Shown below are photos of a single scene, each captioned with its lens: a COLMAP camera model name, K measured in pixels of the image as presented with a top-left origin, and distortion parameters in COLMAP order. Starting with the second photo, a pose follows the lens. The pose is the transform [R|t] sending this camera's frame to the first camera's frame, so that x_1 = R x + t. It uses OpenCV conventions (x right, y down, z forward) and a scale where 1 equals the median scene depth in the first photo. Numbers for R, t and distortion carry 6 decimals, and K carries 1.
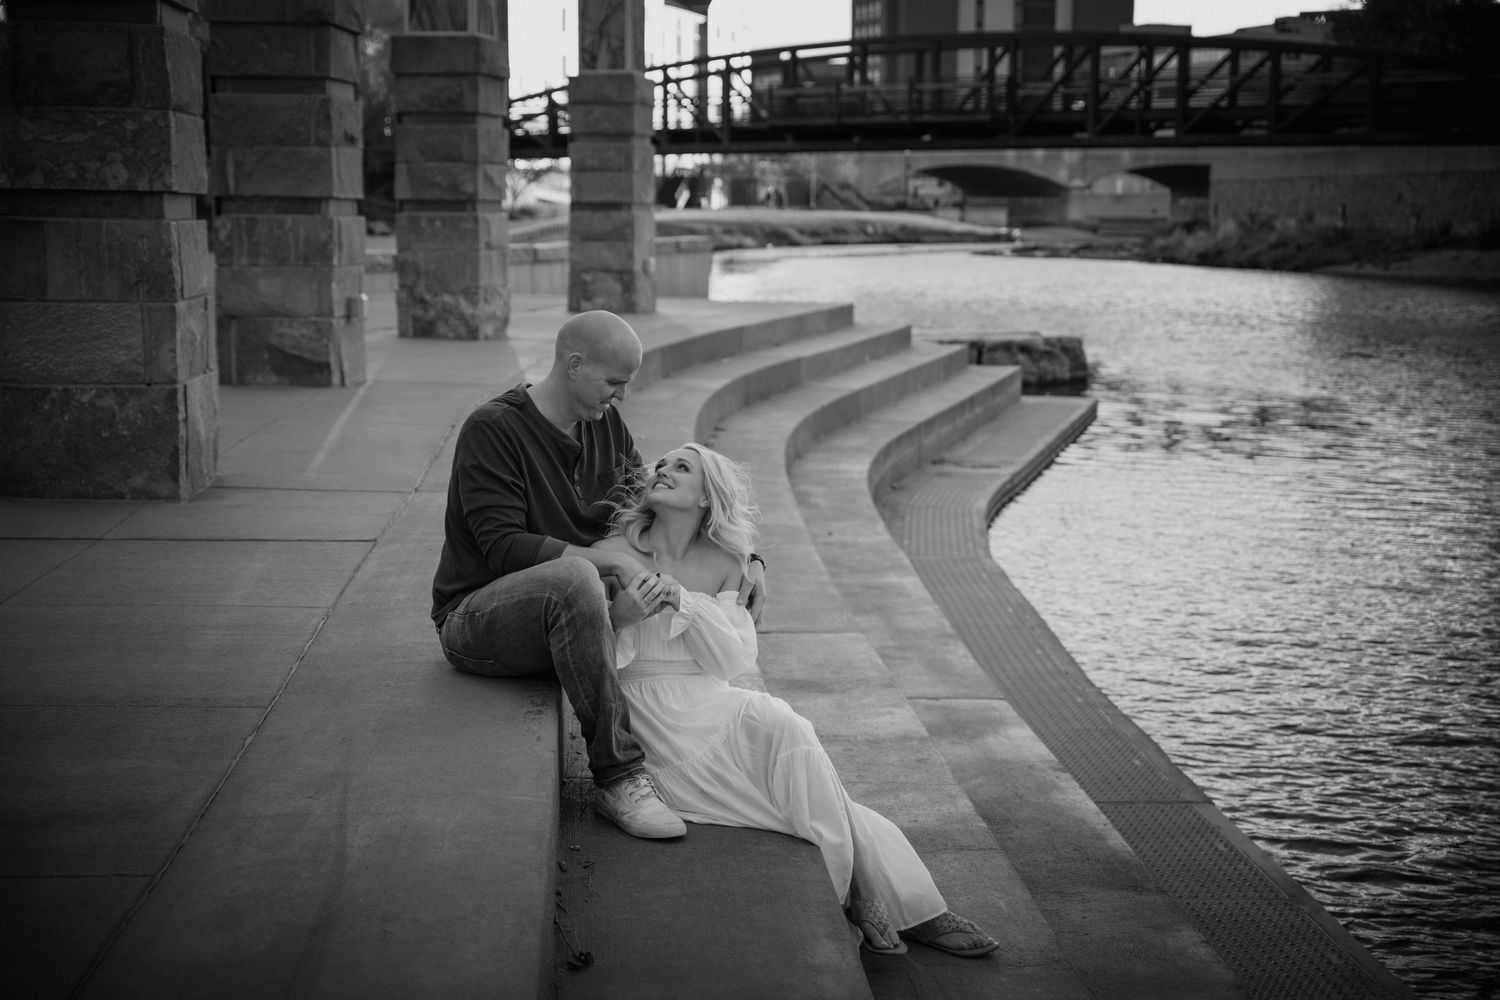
lens RADIAL K [[2669.4, 0, 811.2], [0, 2669.4, 528.5], [0, 0, 1]] dist [0.160187, -0.005994]
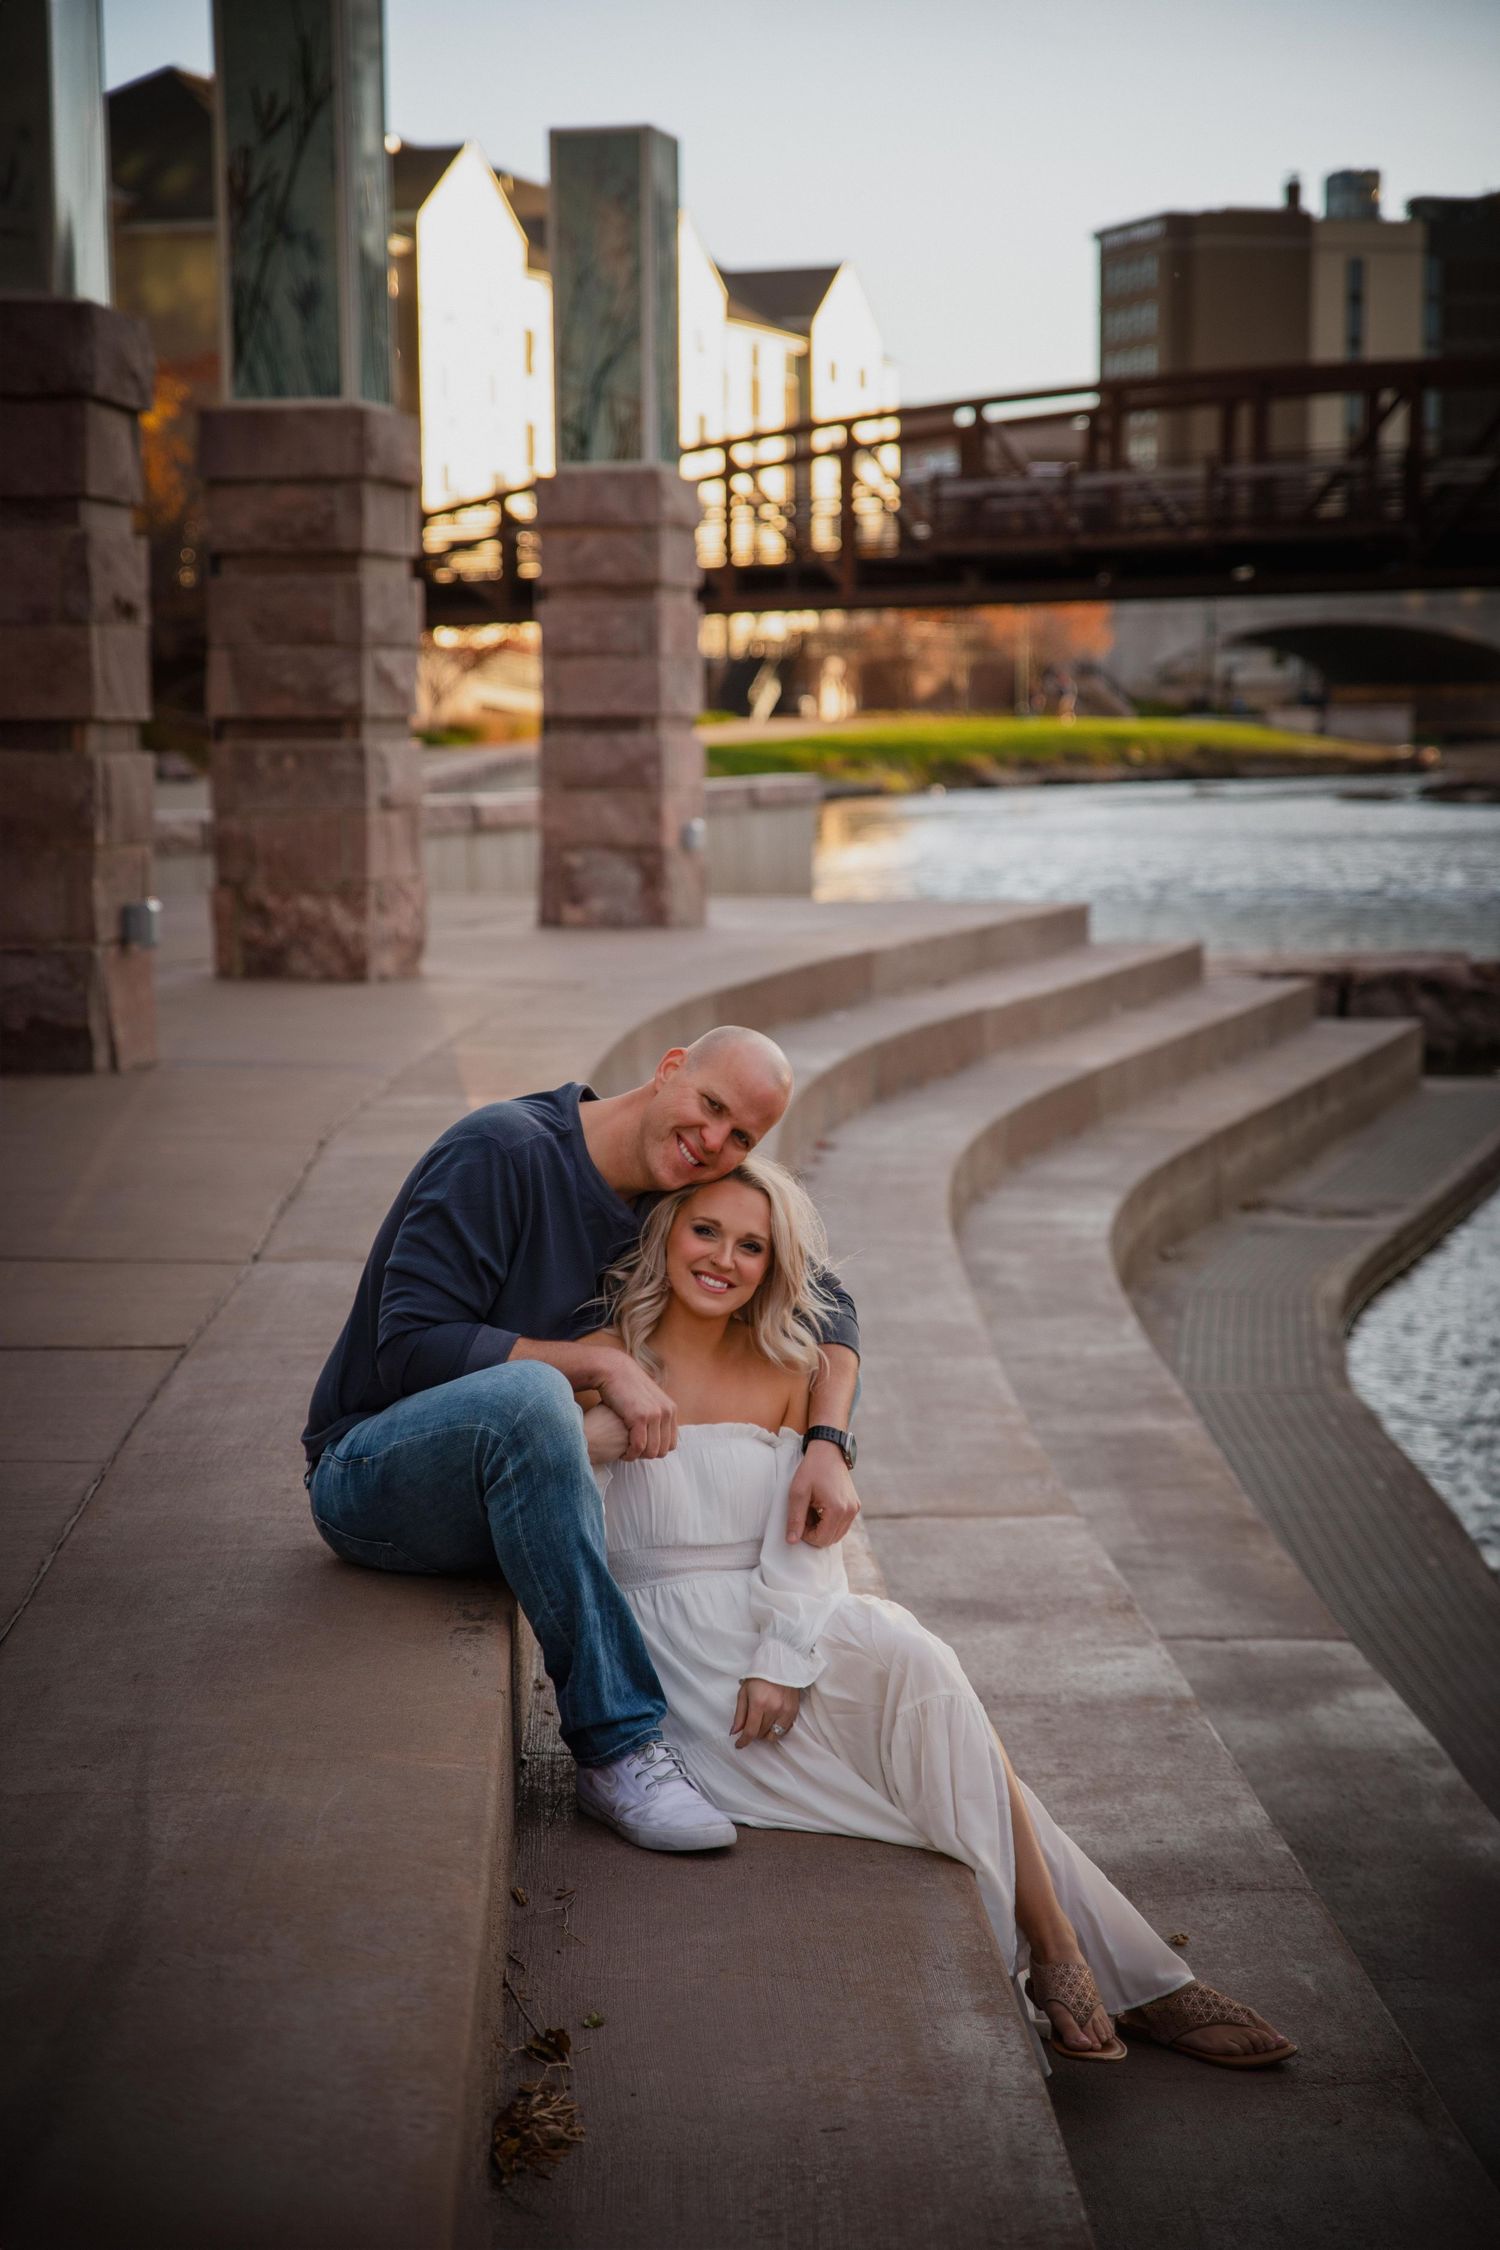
lens RADIAL K [[5295.4, 0, 800.8], [0, 5295.4, 1189.5], [0, 0, 1]] dist [0.406460, -0.705891]
pose [[0.999051, -0.010264, -0.042335, 0.004780], [0.008985, 0.999501, -0.030295, 0.002801], [0.042624, 0.029885, 0.998644, -0.038927]]
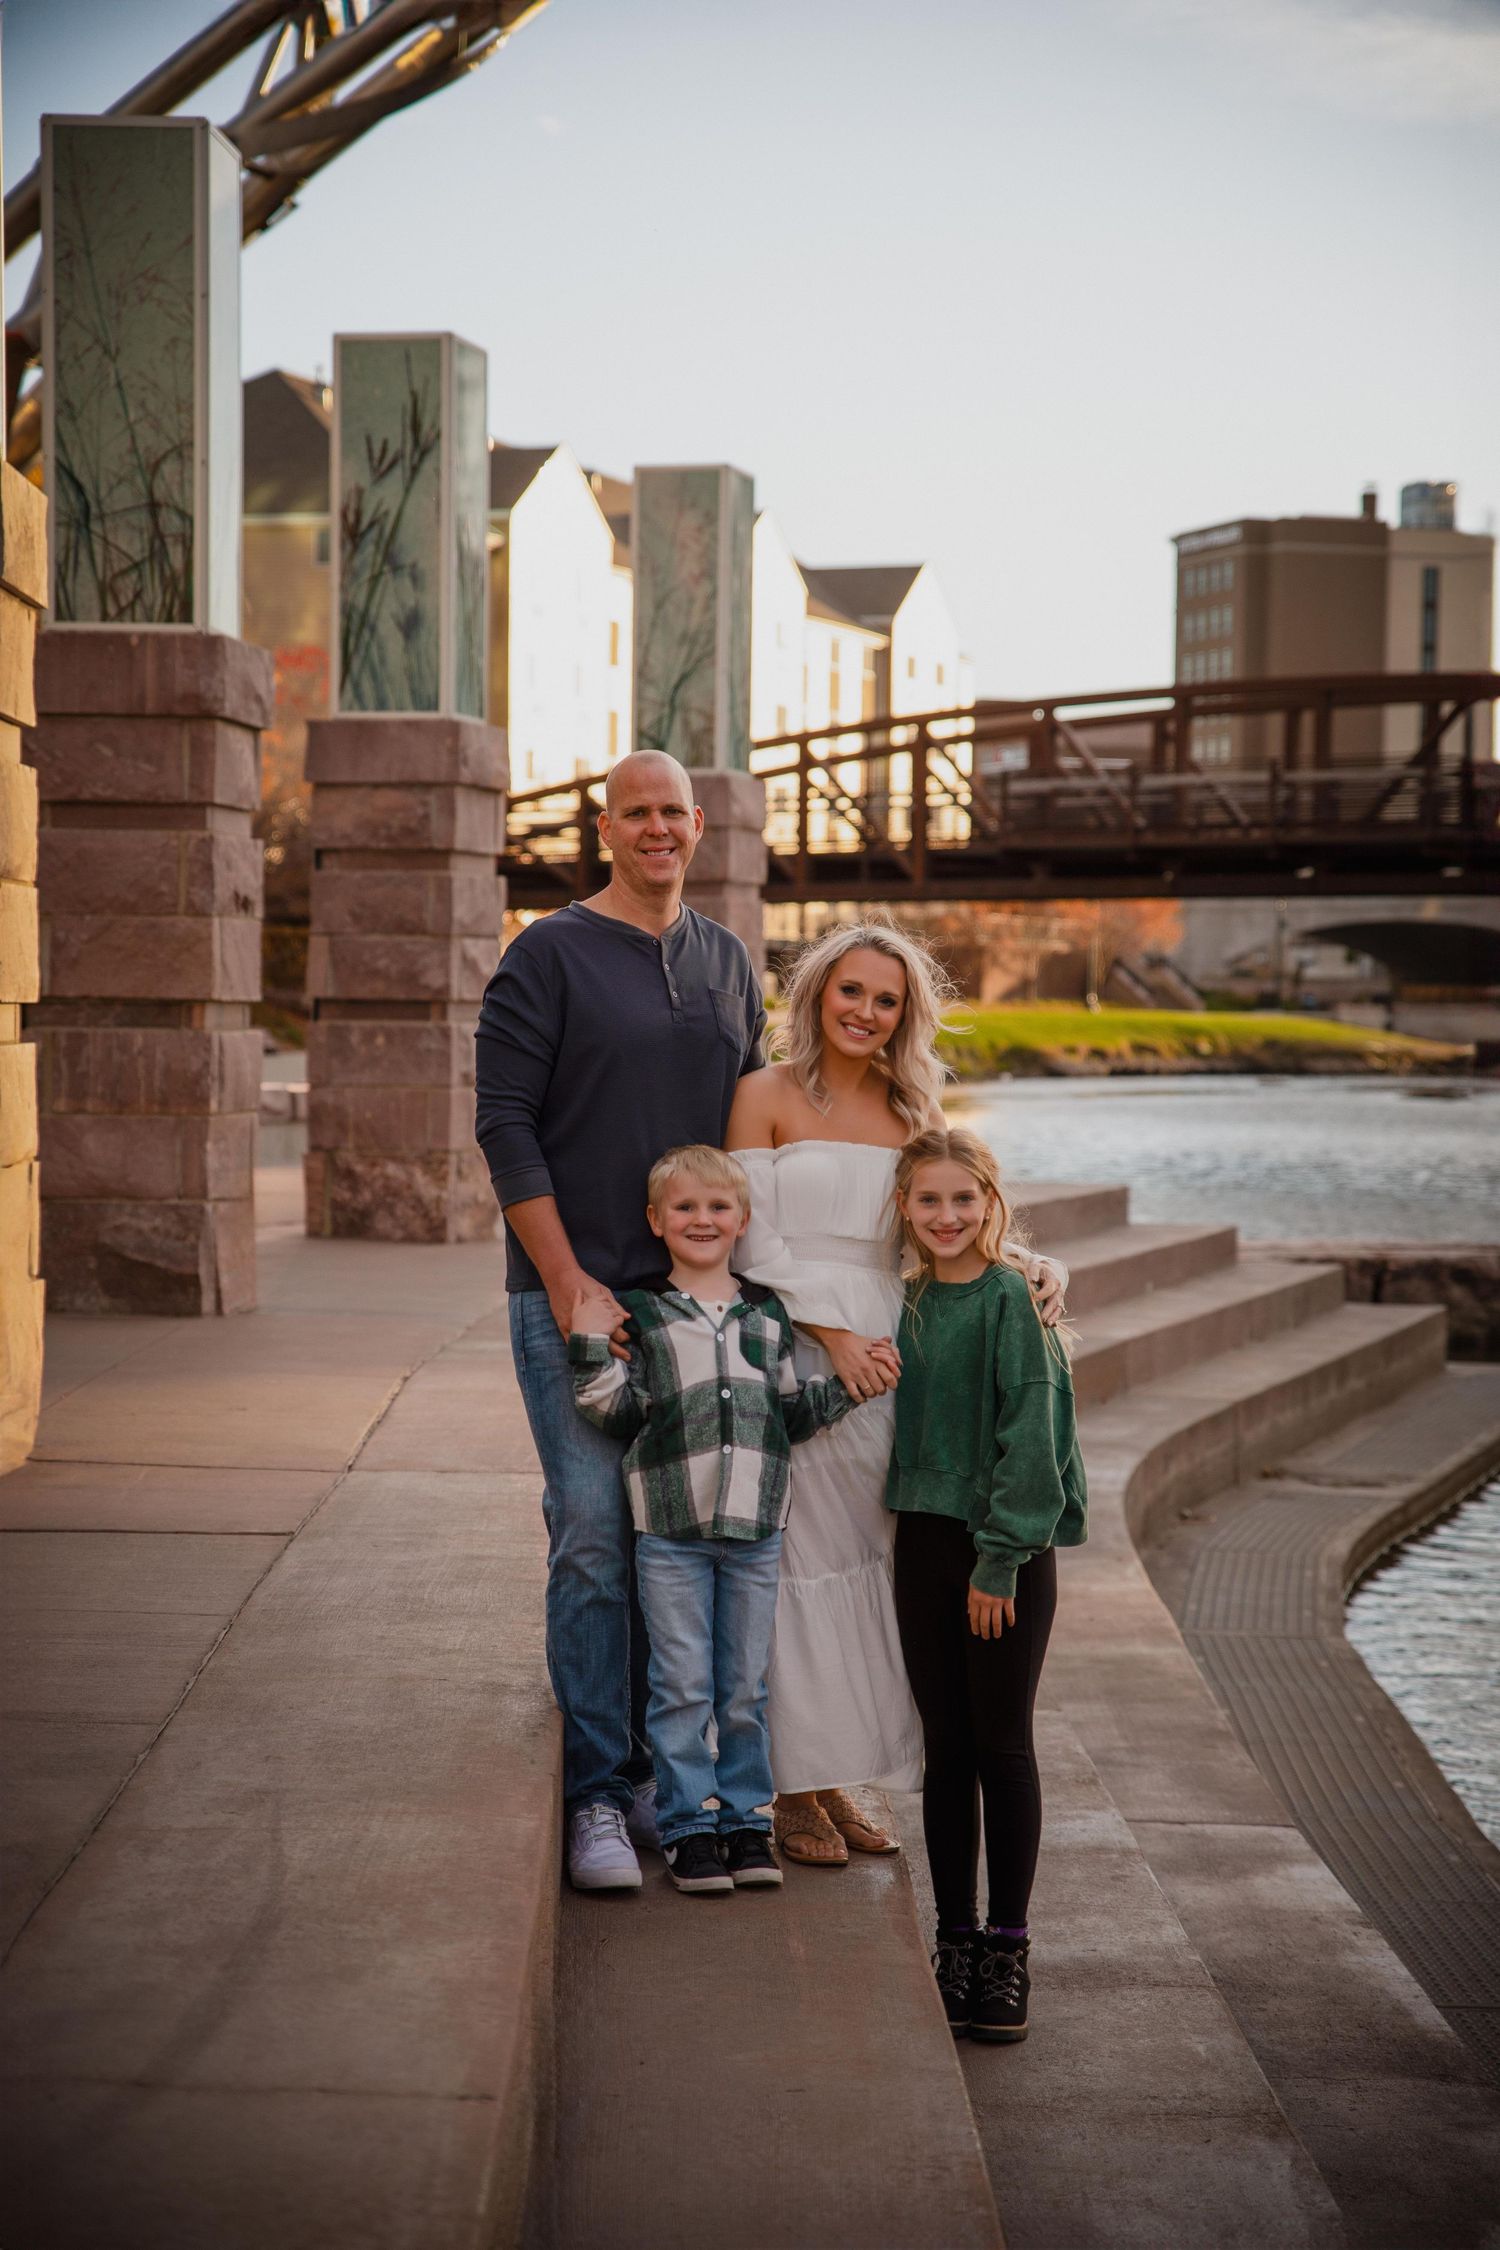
lens RADIAL K [[5295.4, 0, 800.8], [0, 5295.4, 1189.5], [0, 0, 1]] dist [0.406460, -0.705891]
pose [[0.998447, 0.009087, -0.054956, 0.013740], [-0.013653, 0.996431, -0.083301, 0.011856], [0.054003, 0.083922, 0.995008, -0.125890]]
